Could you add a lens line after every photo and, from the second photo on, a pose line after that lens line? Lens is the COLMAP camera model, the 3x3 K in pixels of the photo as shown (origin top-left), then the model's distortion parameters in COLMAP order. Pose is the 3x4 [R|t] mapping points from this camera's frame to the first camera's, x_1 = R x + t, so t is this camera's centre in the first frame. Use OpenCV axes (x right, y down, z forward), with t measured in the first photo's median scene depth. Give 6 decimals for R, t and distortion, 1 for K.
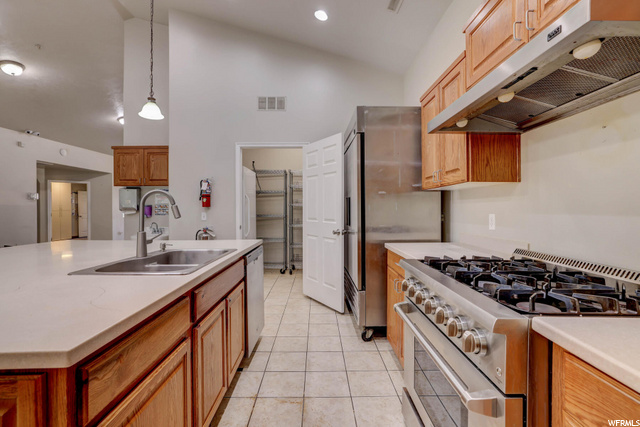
lens RADIAL K [[299.5, 0, 319.3], [0, 299.5, 211.1], [0, 0, 1]] dist [-0.025770, -0.000212]
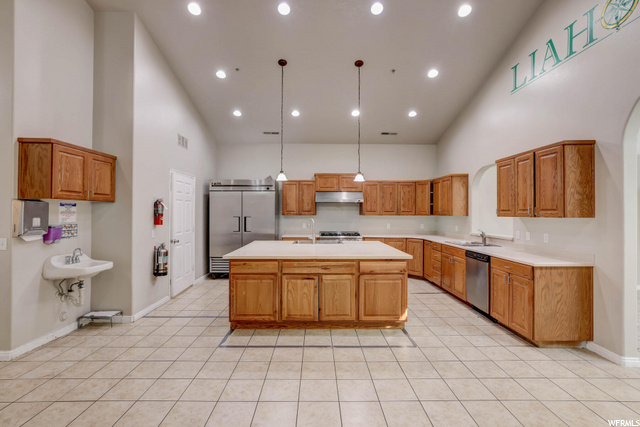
lens RADIAL K [[299.5, 0, 319.3], [0, 299.5, 211.1], [0, 0, 1]] dist [-0.025770, -0.000212]
pose [[-0.009730, 0.007193, 0.999927, -1.436940], [0.000379, 0.999974, -0.007189, -0.054769], [-0.999953, 0.000309, -0.009733, 0.429445]]
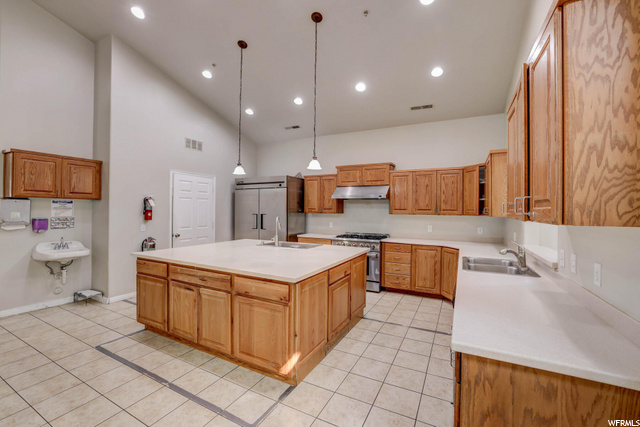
lens RADIAL K [[269.6, 0, 319.2], [0, 269.6, 211.9], [0, 0, 1]] dist [-0.026218, 0.000515]
pose [[0.465198, 0.002294, 0.885204, -0.997567], [-0.008355, 0.999963, 0.001799, -0.053345], [-0.885167, -0.008233, 0.465200, -0.105438]]
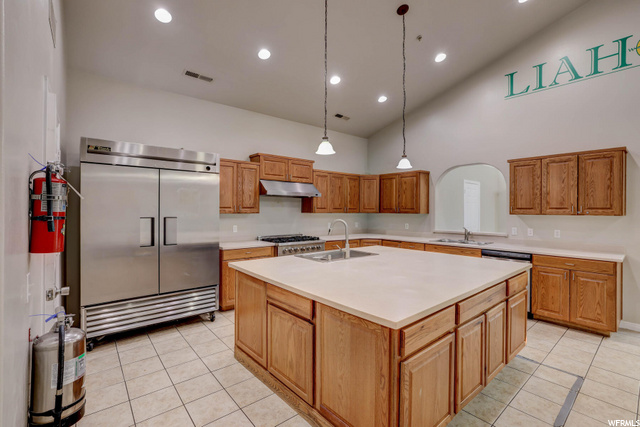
lens RADIAL K [[288.0, 0, 319.3], [0, 288.0, 209.2], [0, 0, 1]] dist [-0.019142, 0.000379]
pose [[-0.637567, 0.000309, 0.770395, -0.782279], [-0.002294, 0.999995, -0.002300, -0.058057], [-0.770391, -0.003233, -0.637563, 0.961267]]
